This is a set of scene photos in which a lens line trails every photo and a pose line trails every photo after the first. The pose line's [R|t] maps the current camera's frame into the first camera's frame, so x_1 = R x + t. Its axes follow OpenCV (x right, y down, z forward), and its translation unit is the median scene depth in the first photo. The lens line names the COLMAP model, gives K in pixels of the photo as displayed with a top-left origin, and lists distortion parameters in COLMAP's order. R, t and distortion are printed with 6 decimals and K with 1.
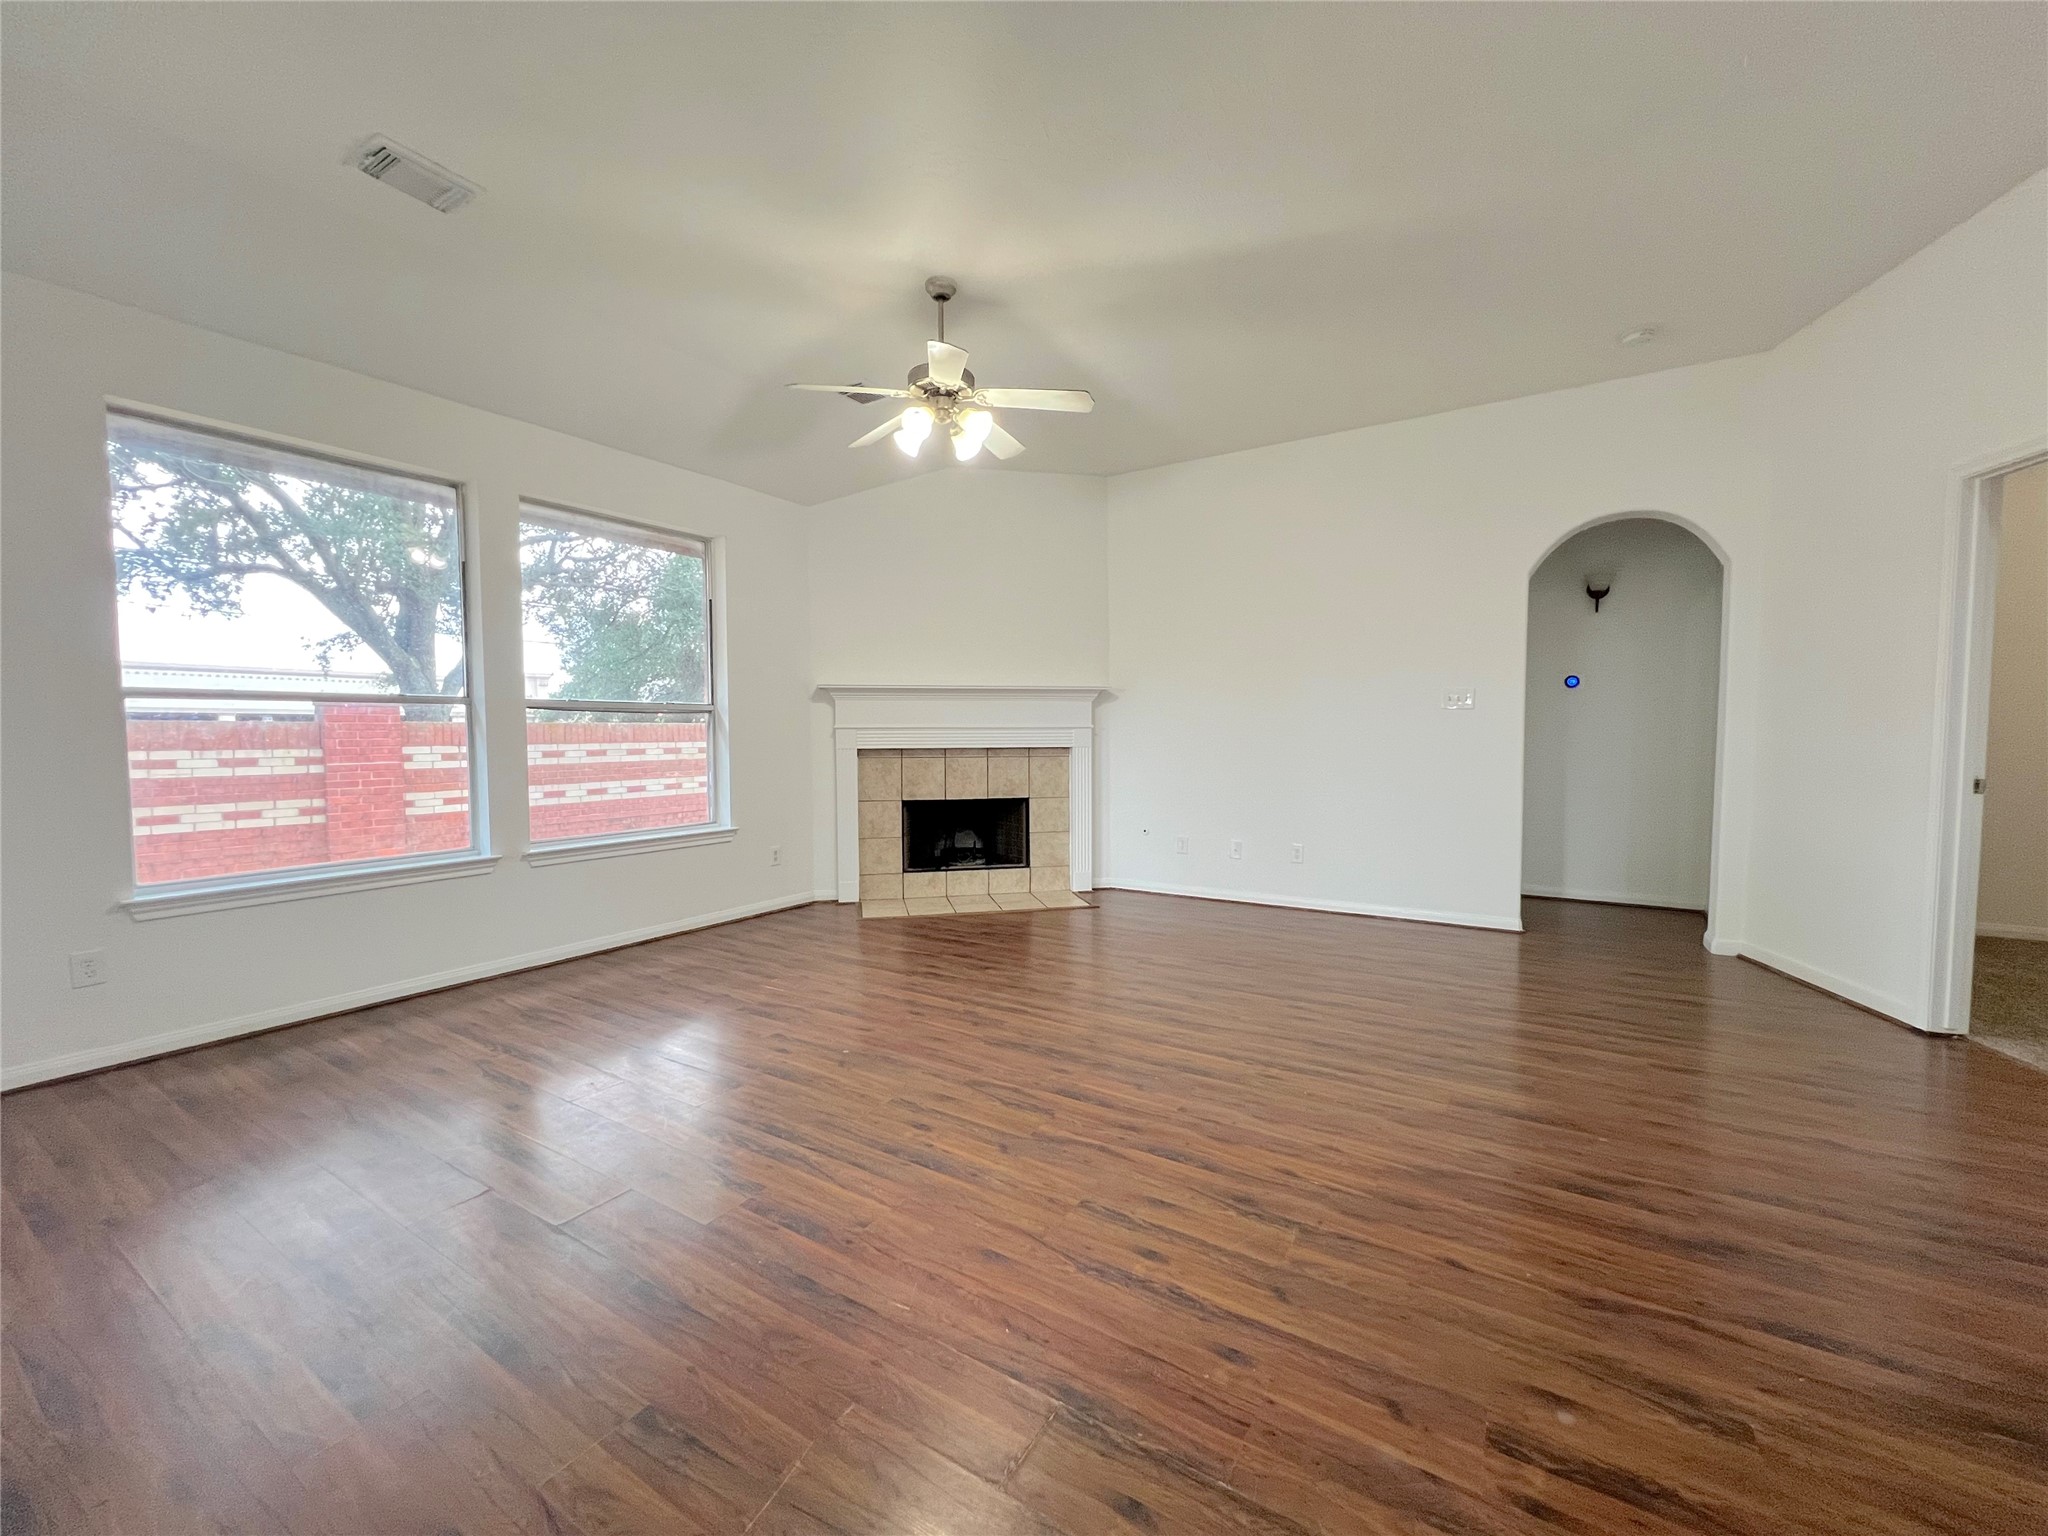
lens RADIAL K [[823.4, 0, 1023.1], [0, 823.4, 763.1], [0, 0, 1]] dist [-0.002736, 0.000552]
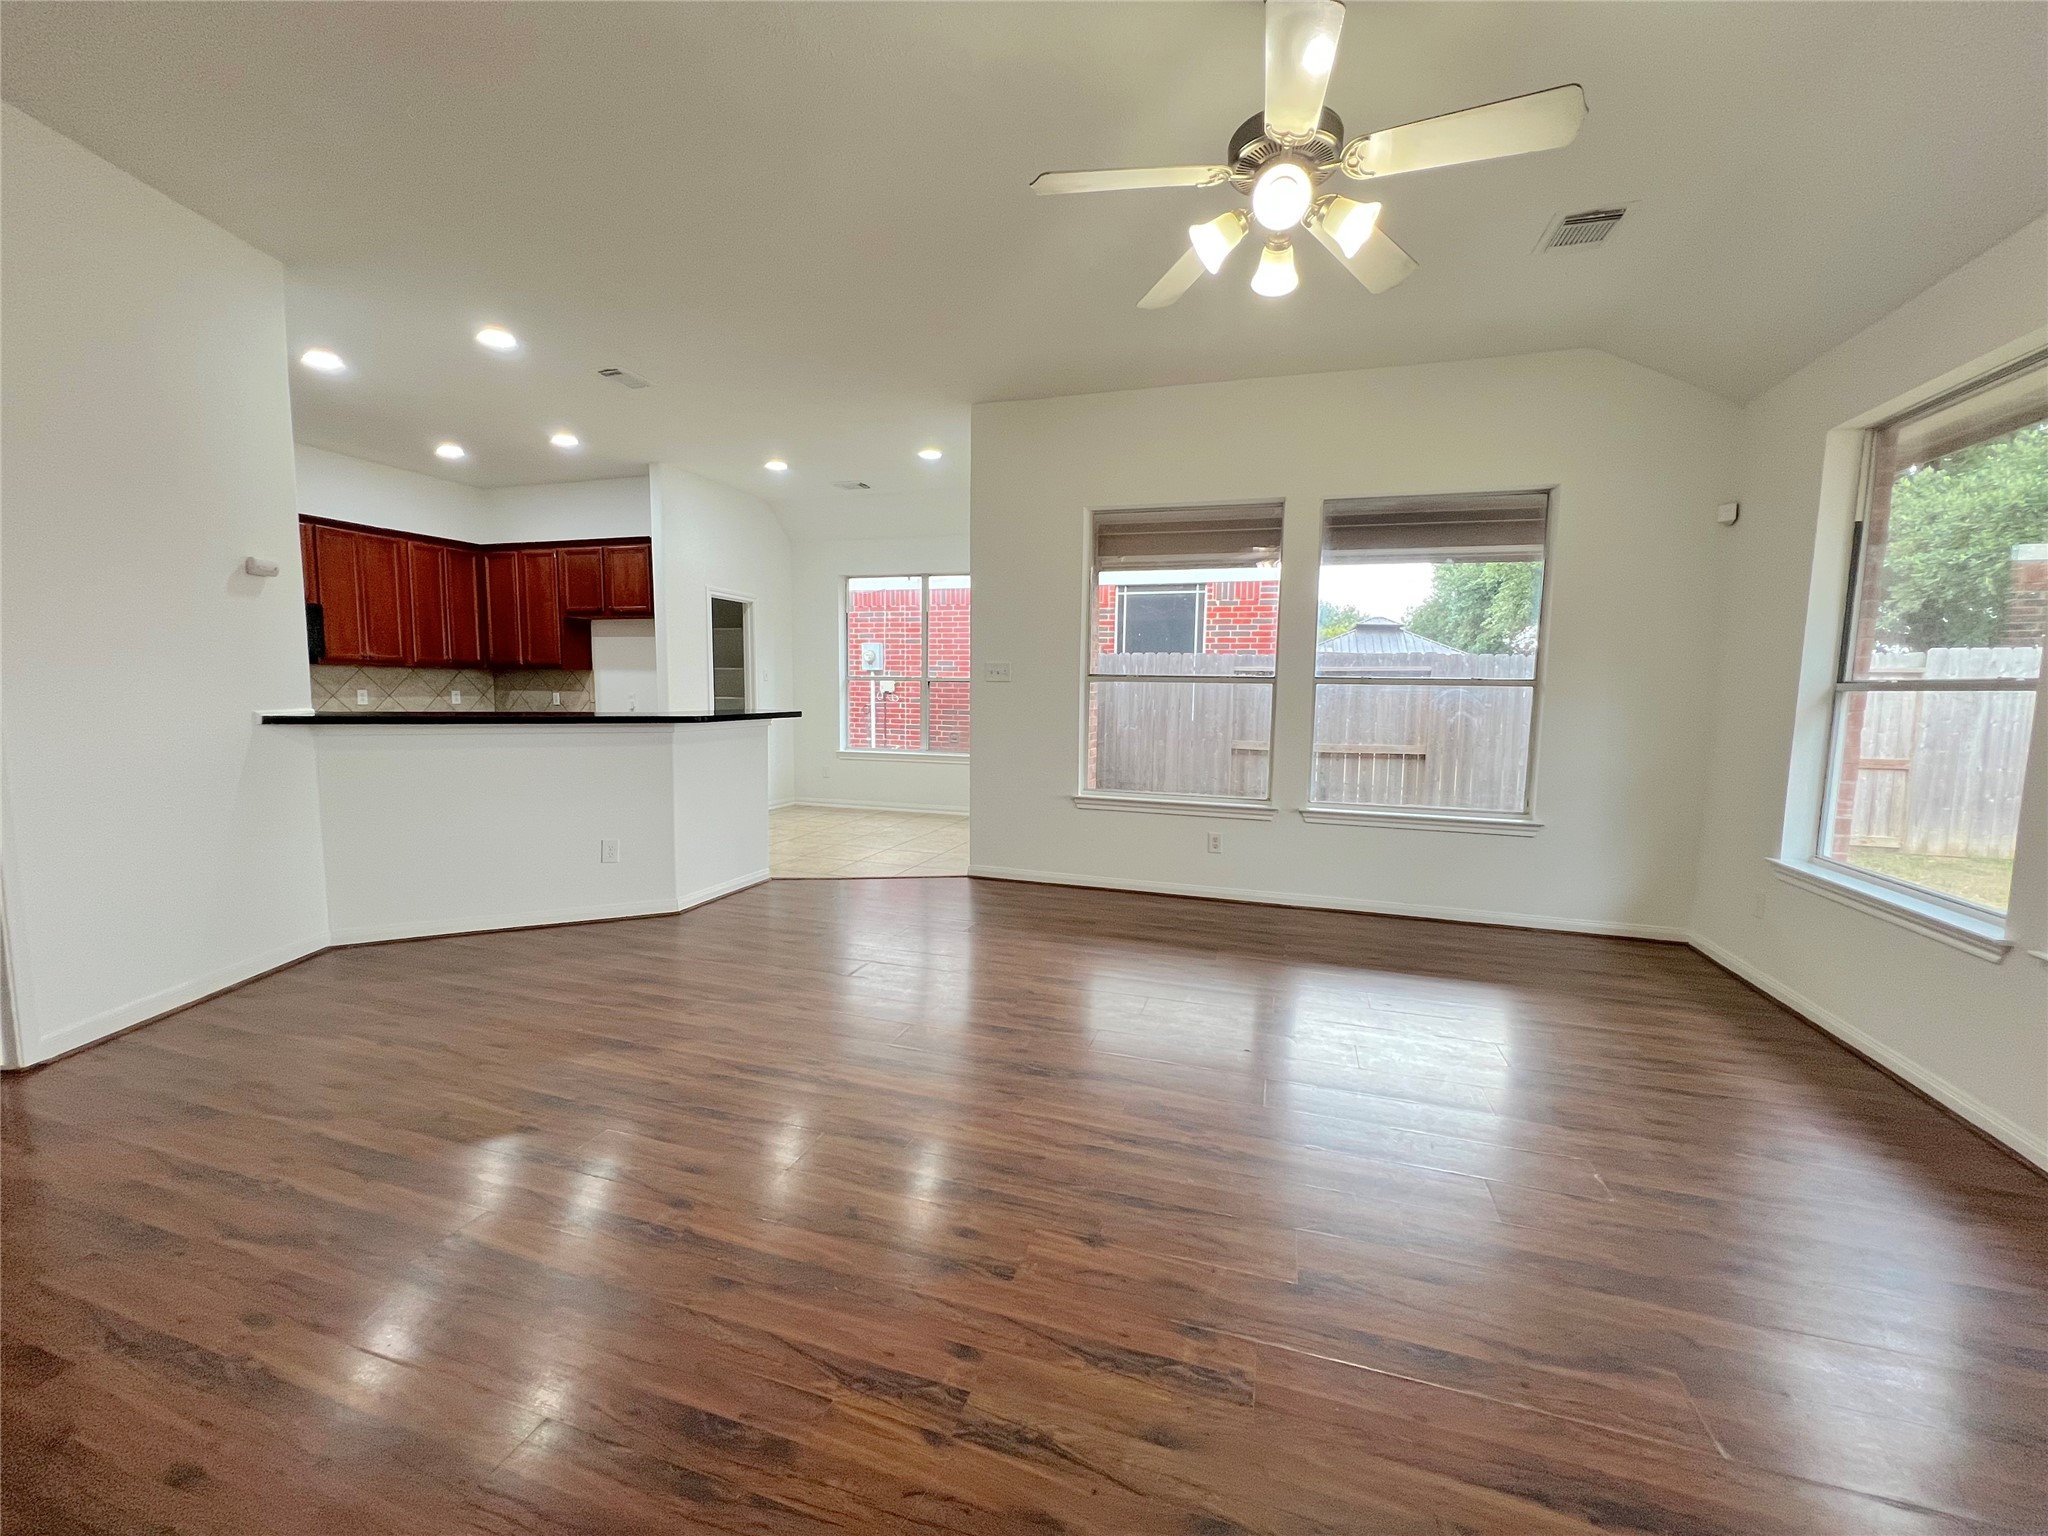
lens RADIAL K [[823.4, 0, 1030.1], [0, 823.4, 771.0], [0, 0, 1]] dist [-0.002736, 0.000552]
pose [[-0.964303, 0.016494, -0.264288, 0.289357], [-0.022147, 0.989538, 0.142561, -0.109507], [0.263874, 0.143325, -0.953849, 1.866243]]
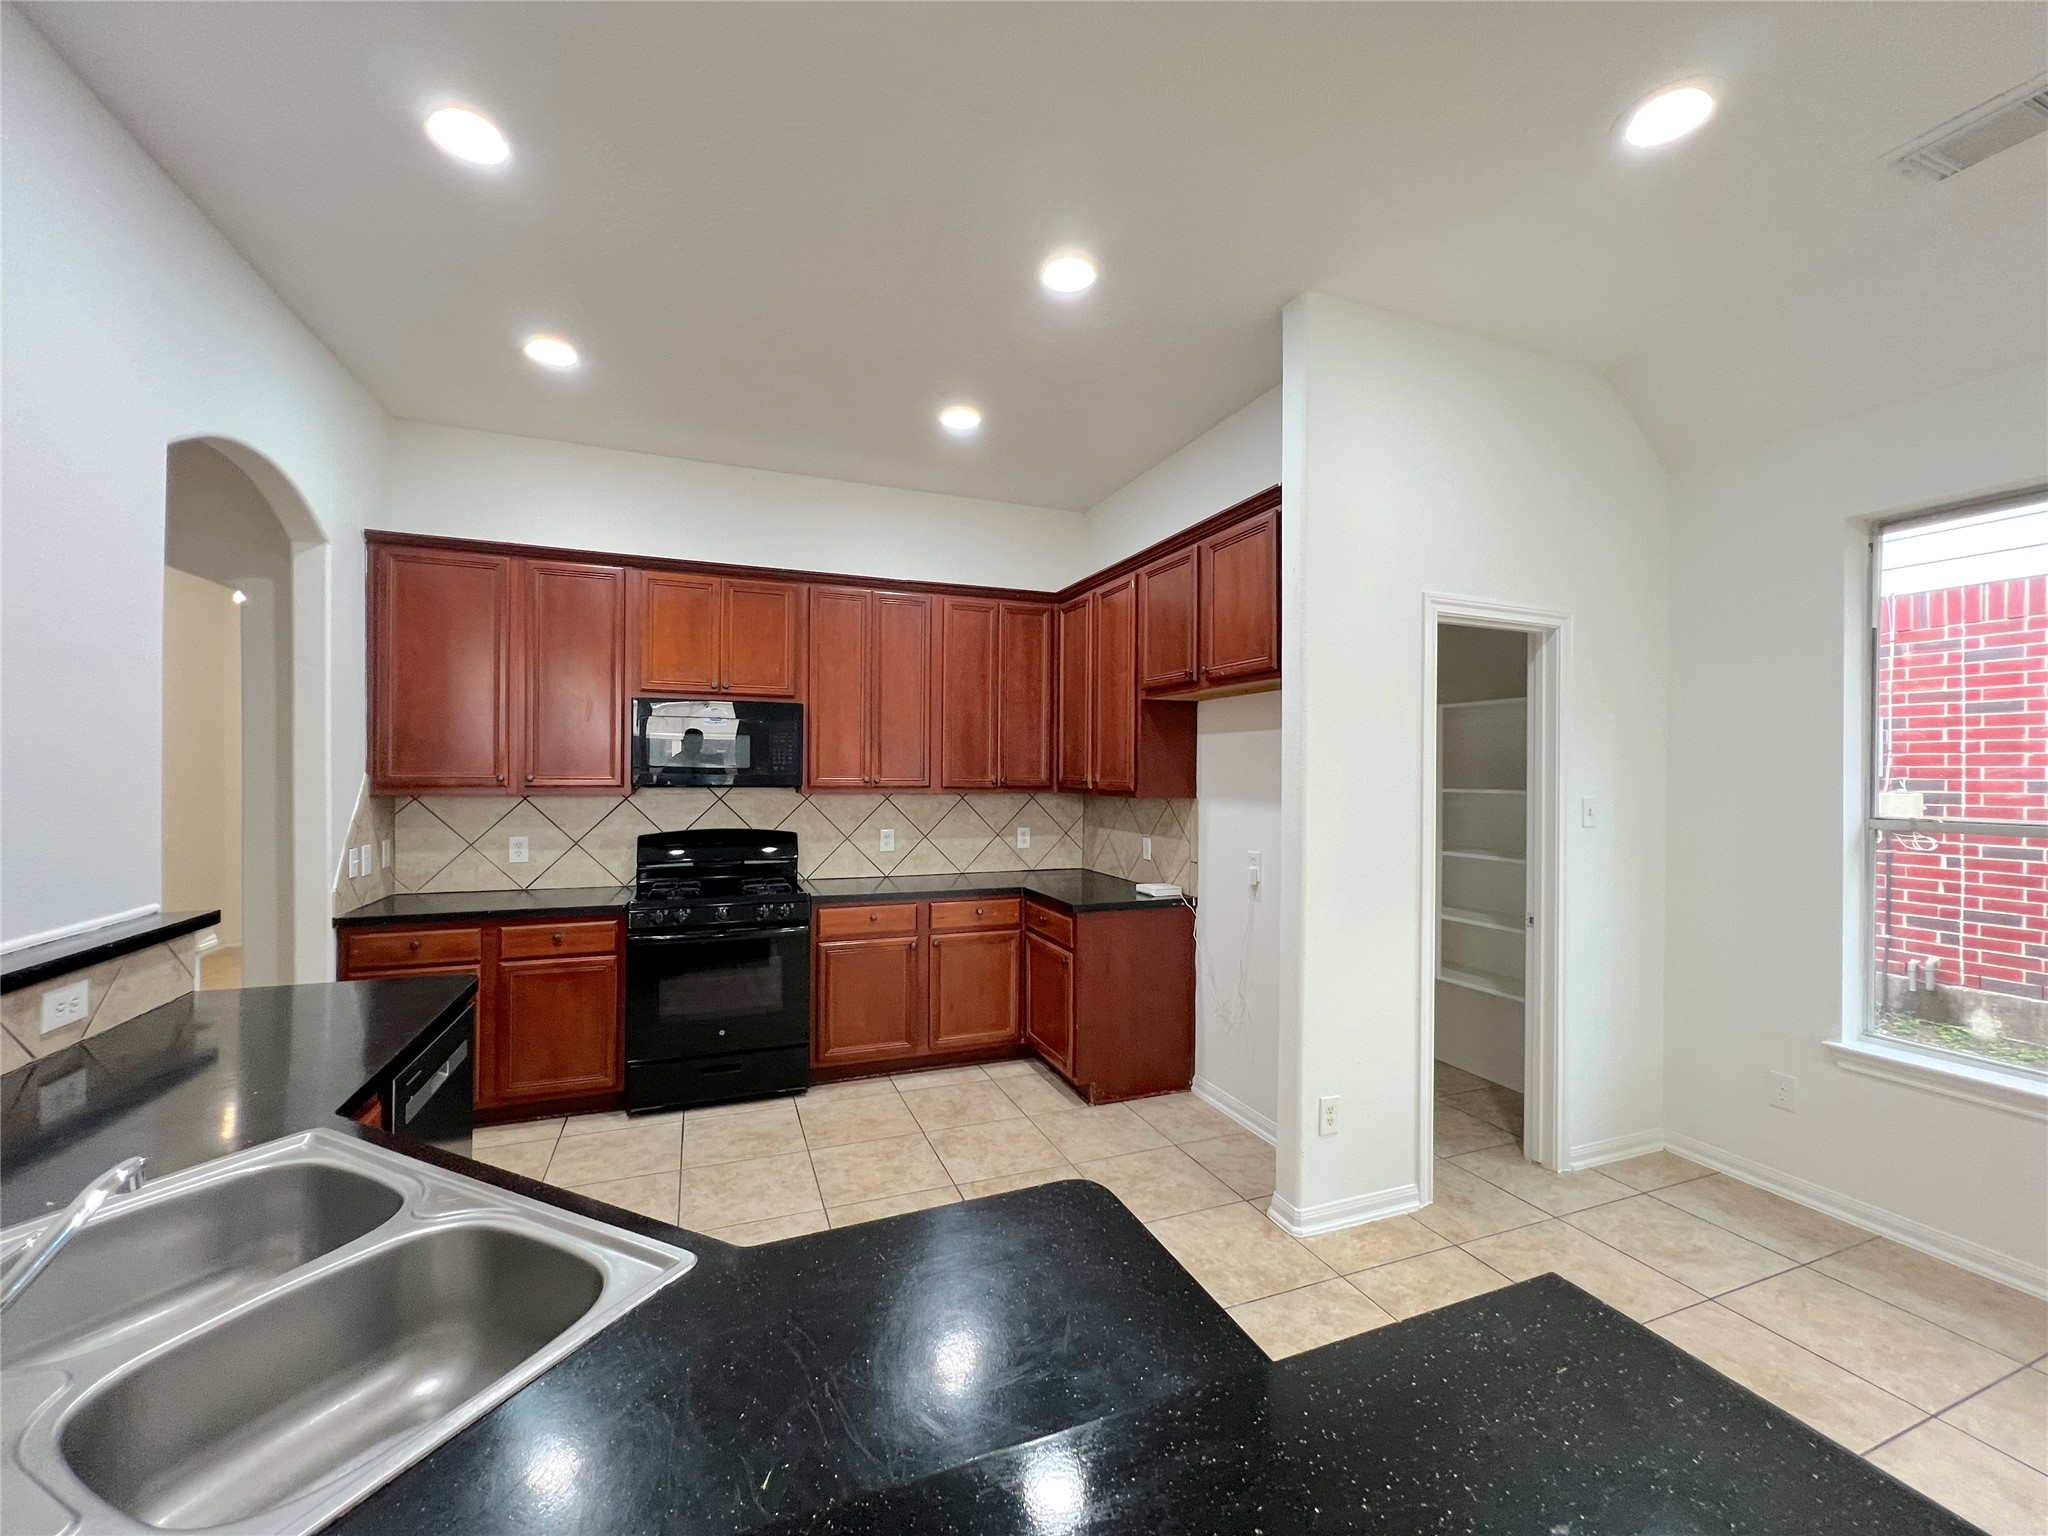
lens RADIAL K [[823.4, 0, 1023.3], [0, 823.4, 770.2], [0, 0, 1]] dist [-0.002736, 0.000552]
pose [[-0.812488, -0.003065, 0.582969, 0.384124], [0.019265, 0.999299, 0.032103, -0.117693], [-0.582659, 0.037315, -0.811860, 0.232167]]
